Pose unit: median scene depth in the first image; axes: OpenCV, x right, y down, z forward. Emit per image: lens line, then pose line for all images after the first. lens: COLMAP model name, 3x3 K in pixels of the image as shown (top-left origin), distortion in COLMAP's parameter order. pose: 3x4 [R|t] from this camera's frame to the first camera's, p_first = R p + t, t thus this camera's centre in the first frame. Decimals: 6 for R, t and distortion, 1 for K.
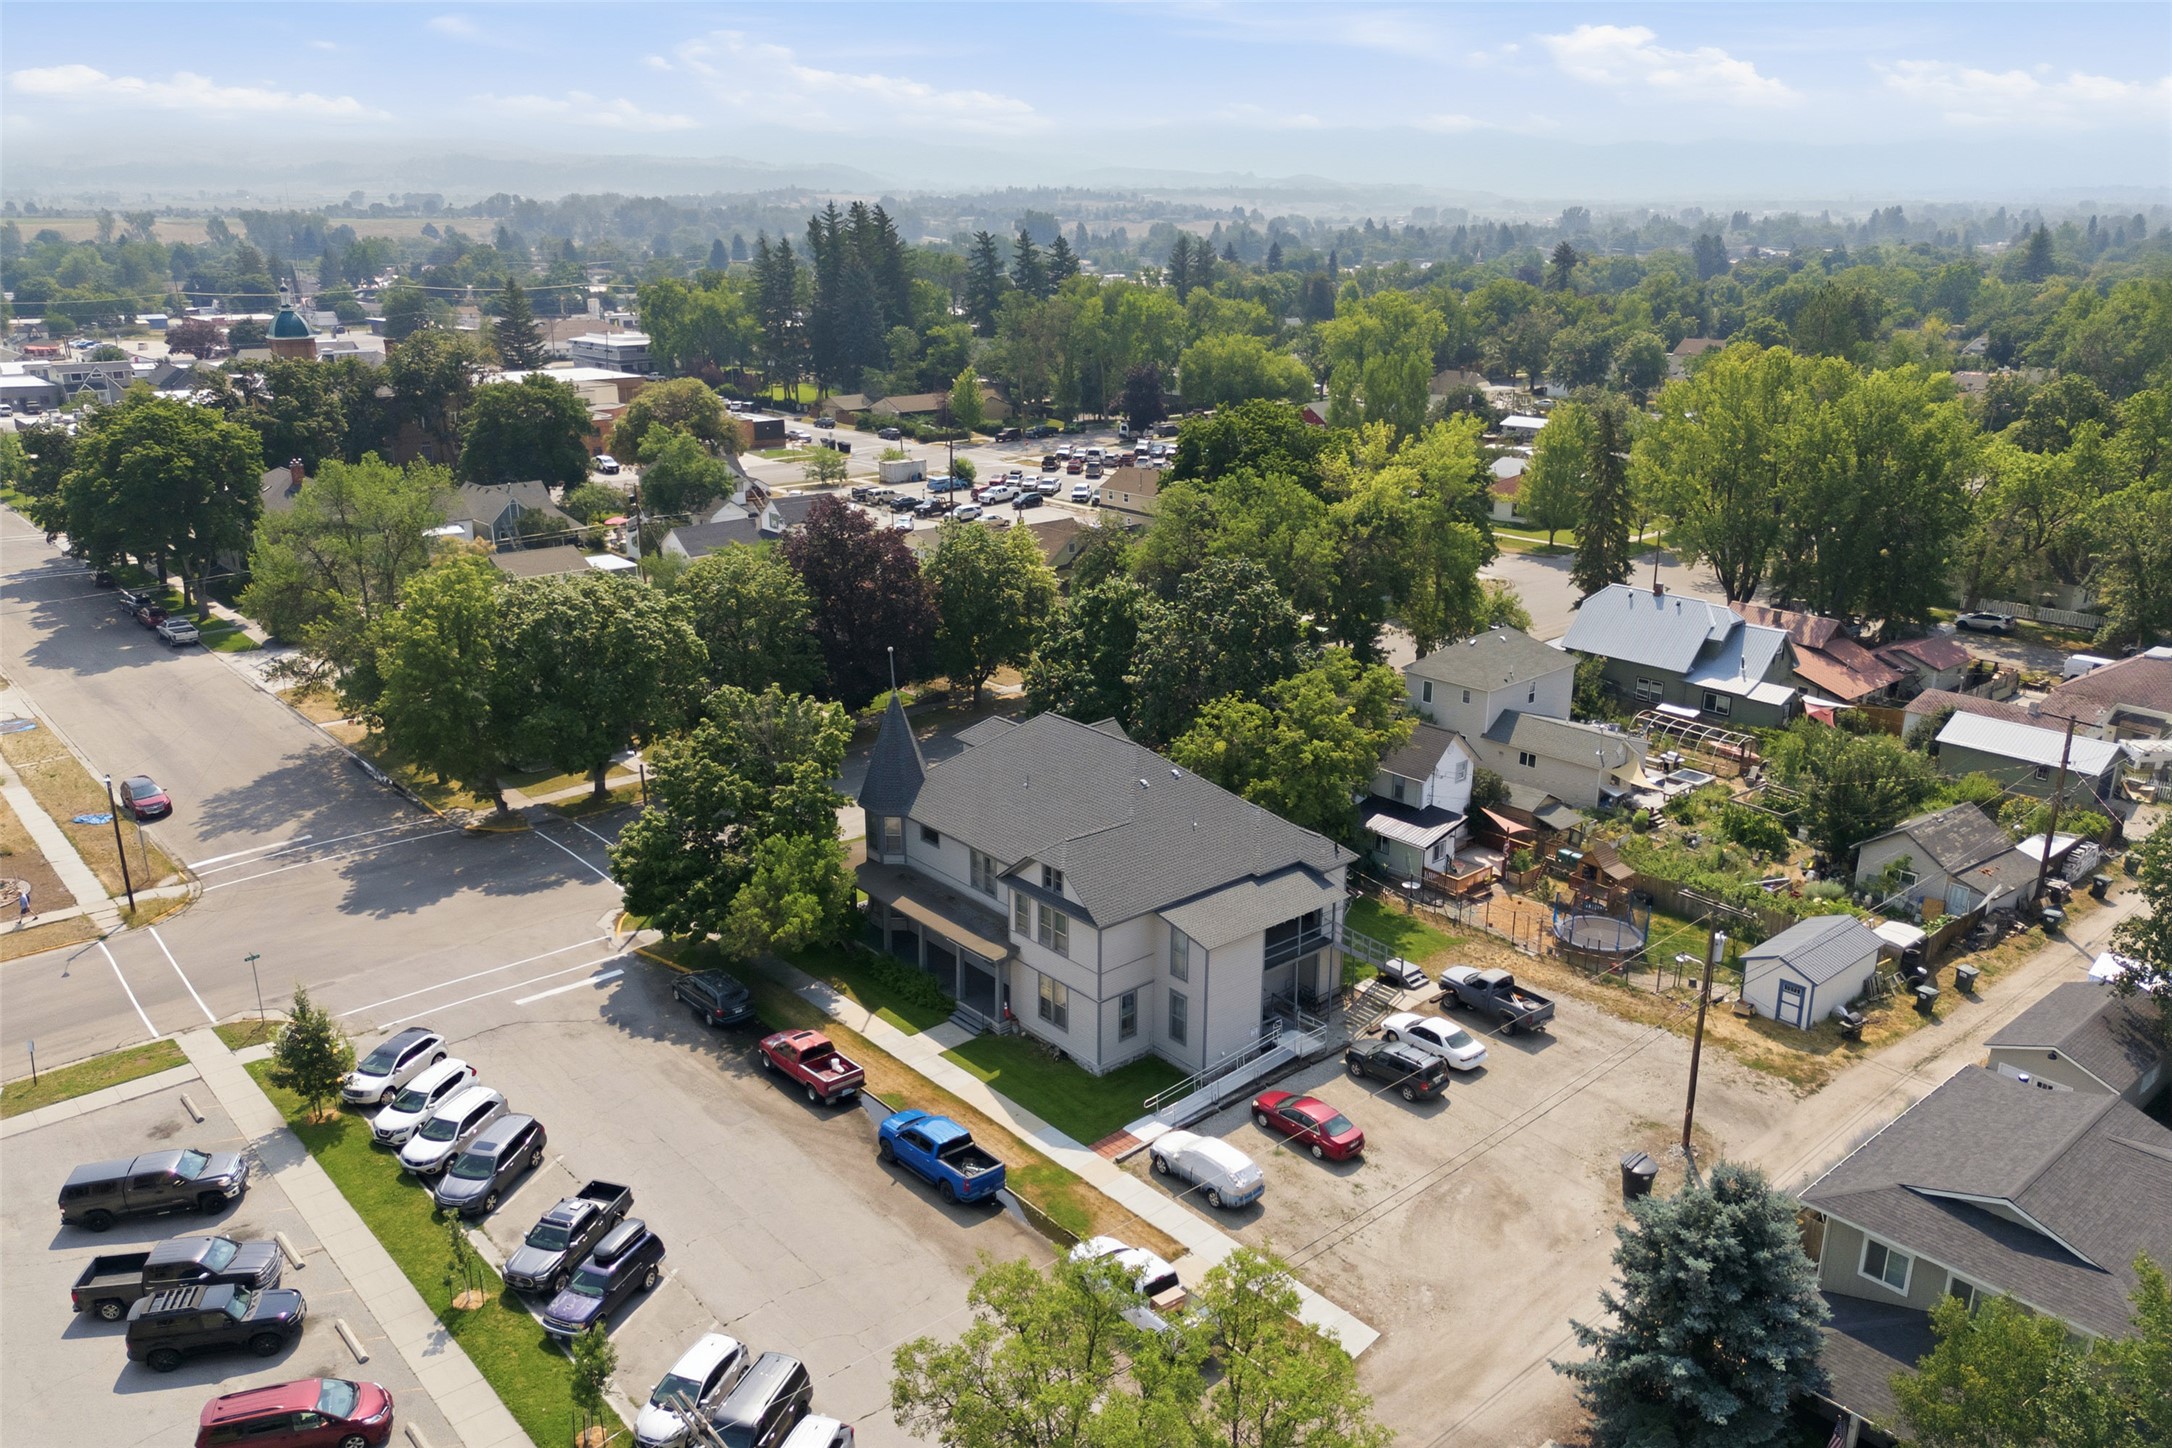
lens RADIAL K [[1595.1, 0, 1099.7], [0, 1595.1, 722.7], [0, 0, 1]] dist [0.067162, -0.068266]
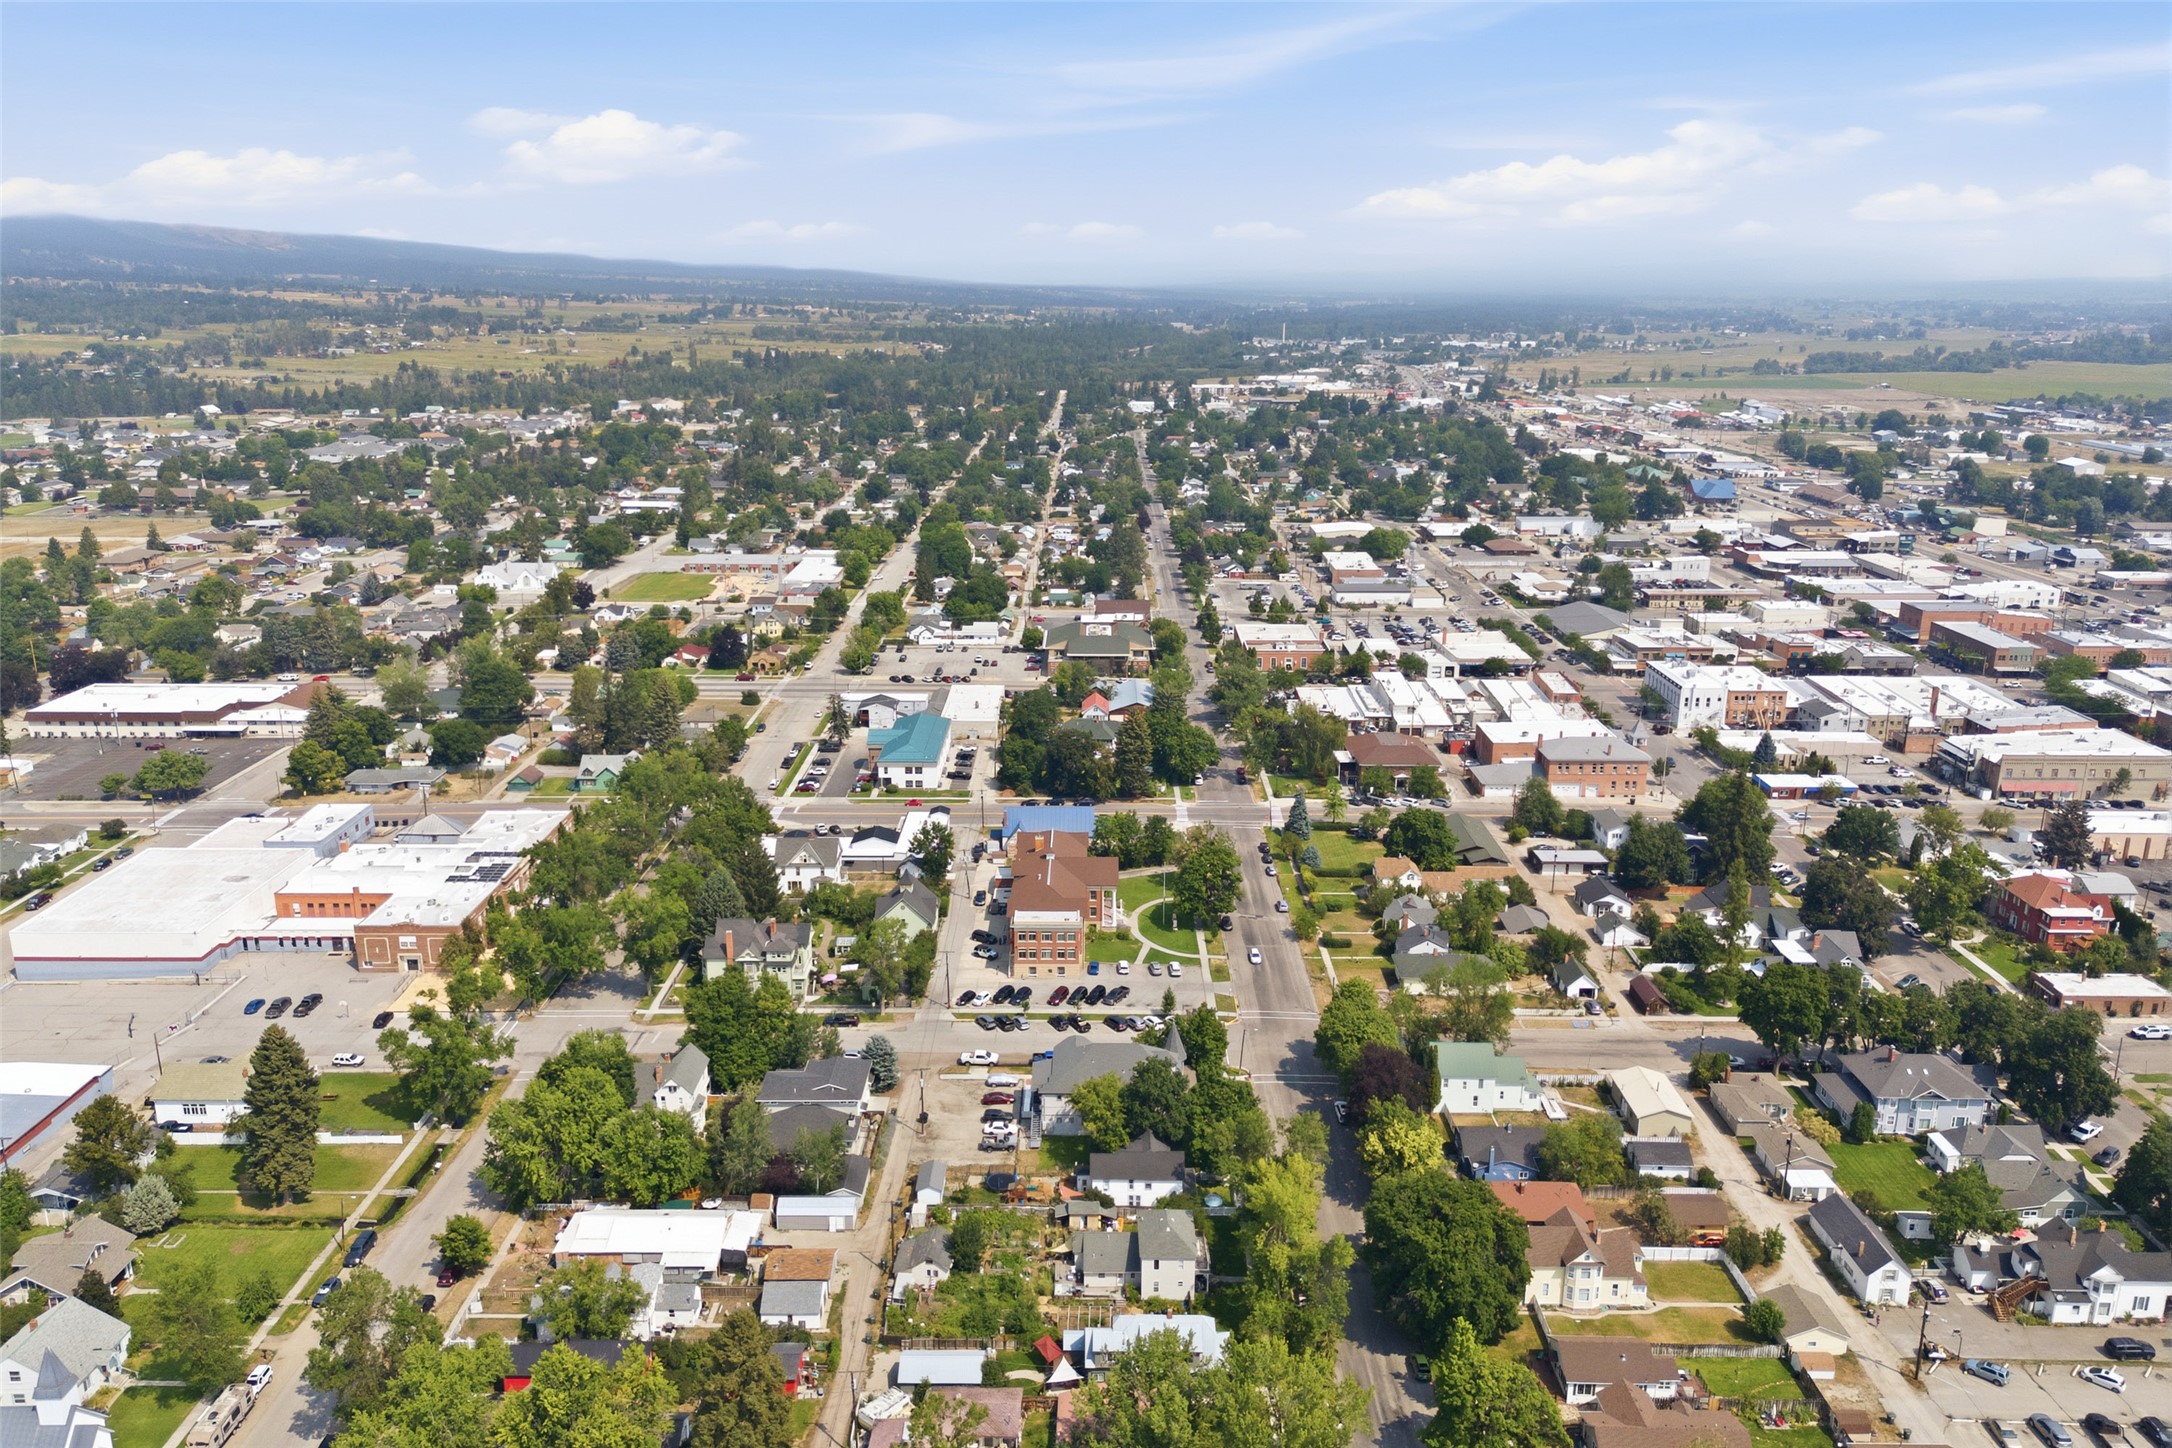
lens RADIAL K [[1584.4, 0, 1094.0], [0, 1584.4, 731.7], [0, 0, 1]] dist [0.089415, -0.104438]
pose [[-0.652795, 0.199990, -0.730659, 2.346979], [-0.237195, 0.862060, 0.447874, -2.053895], [0.719443, 0.465679, -0.515311, 2.470682]]
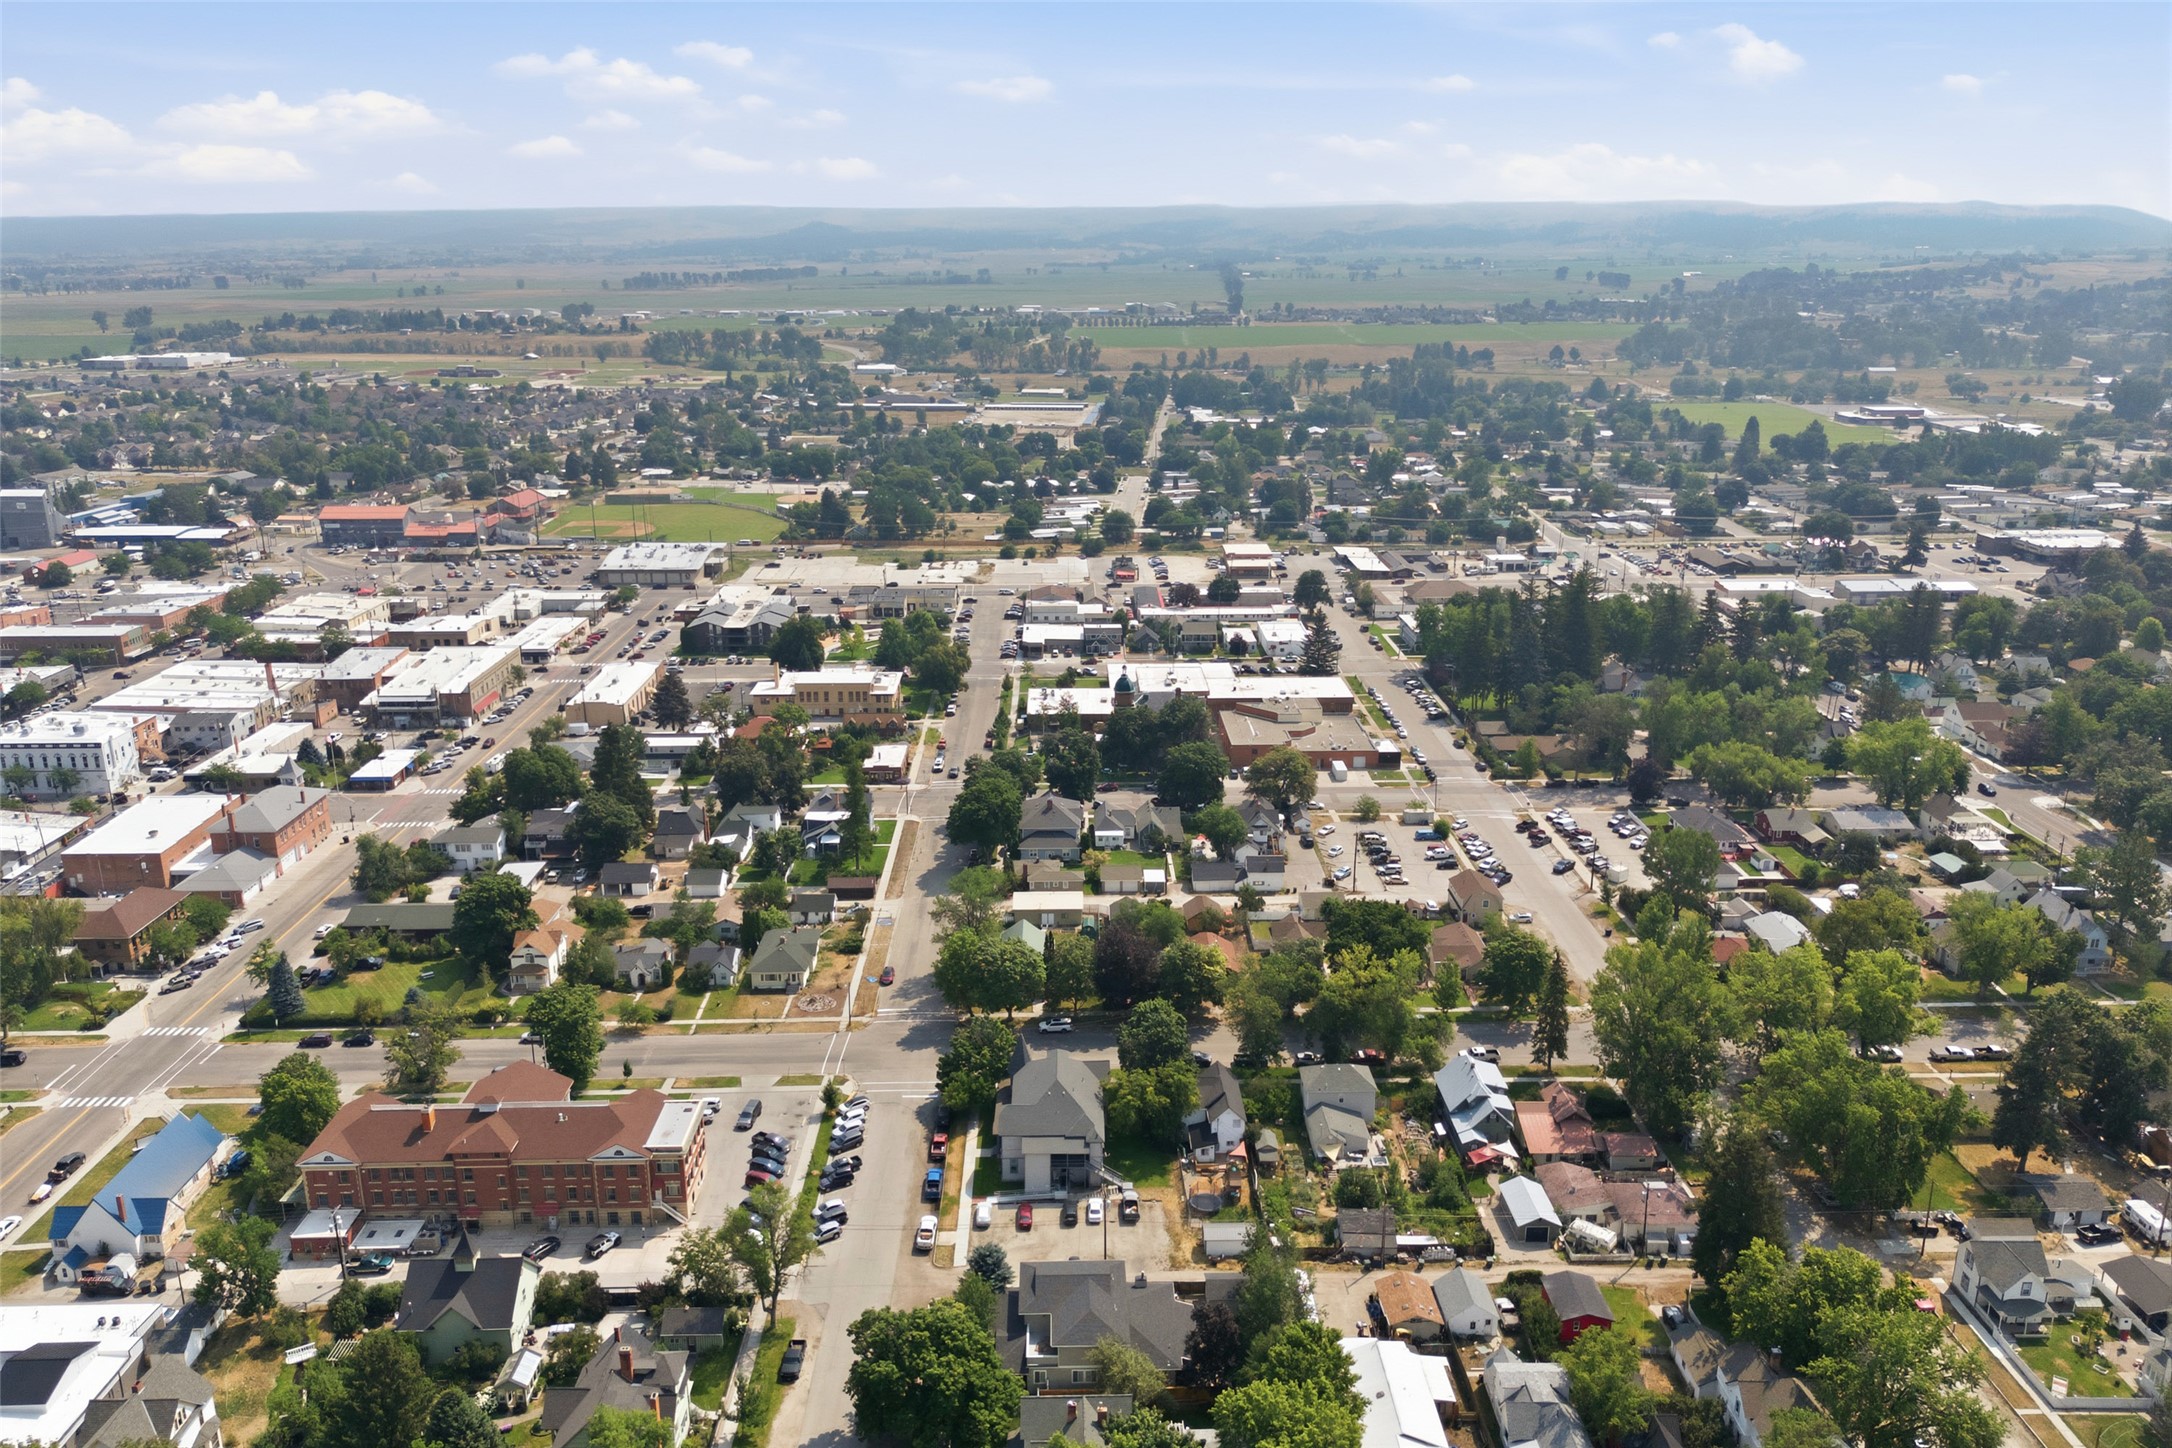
lens RADIAL K [[1584.4, 0, 1094.0], [0, 1584.4, 731.7], [0, 0, 1]] dist [0.089415, -0.104438]
pose [[0.766934, 0.179342, -0.616157, 1.869196], [-0.188950, 0.980700, 0.050261, -0.819868], [0.613278, 0.077876, 0.786018, -1.398058]]
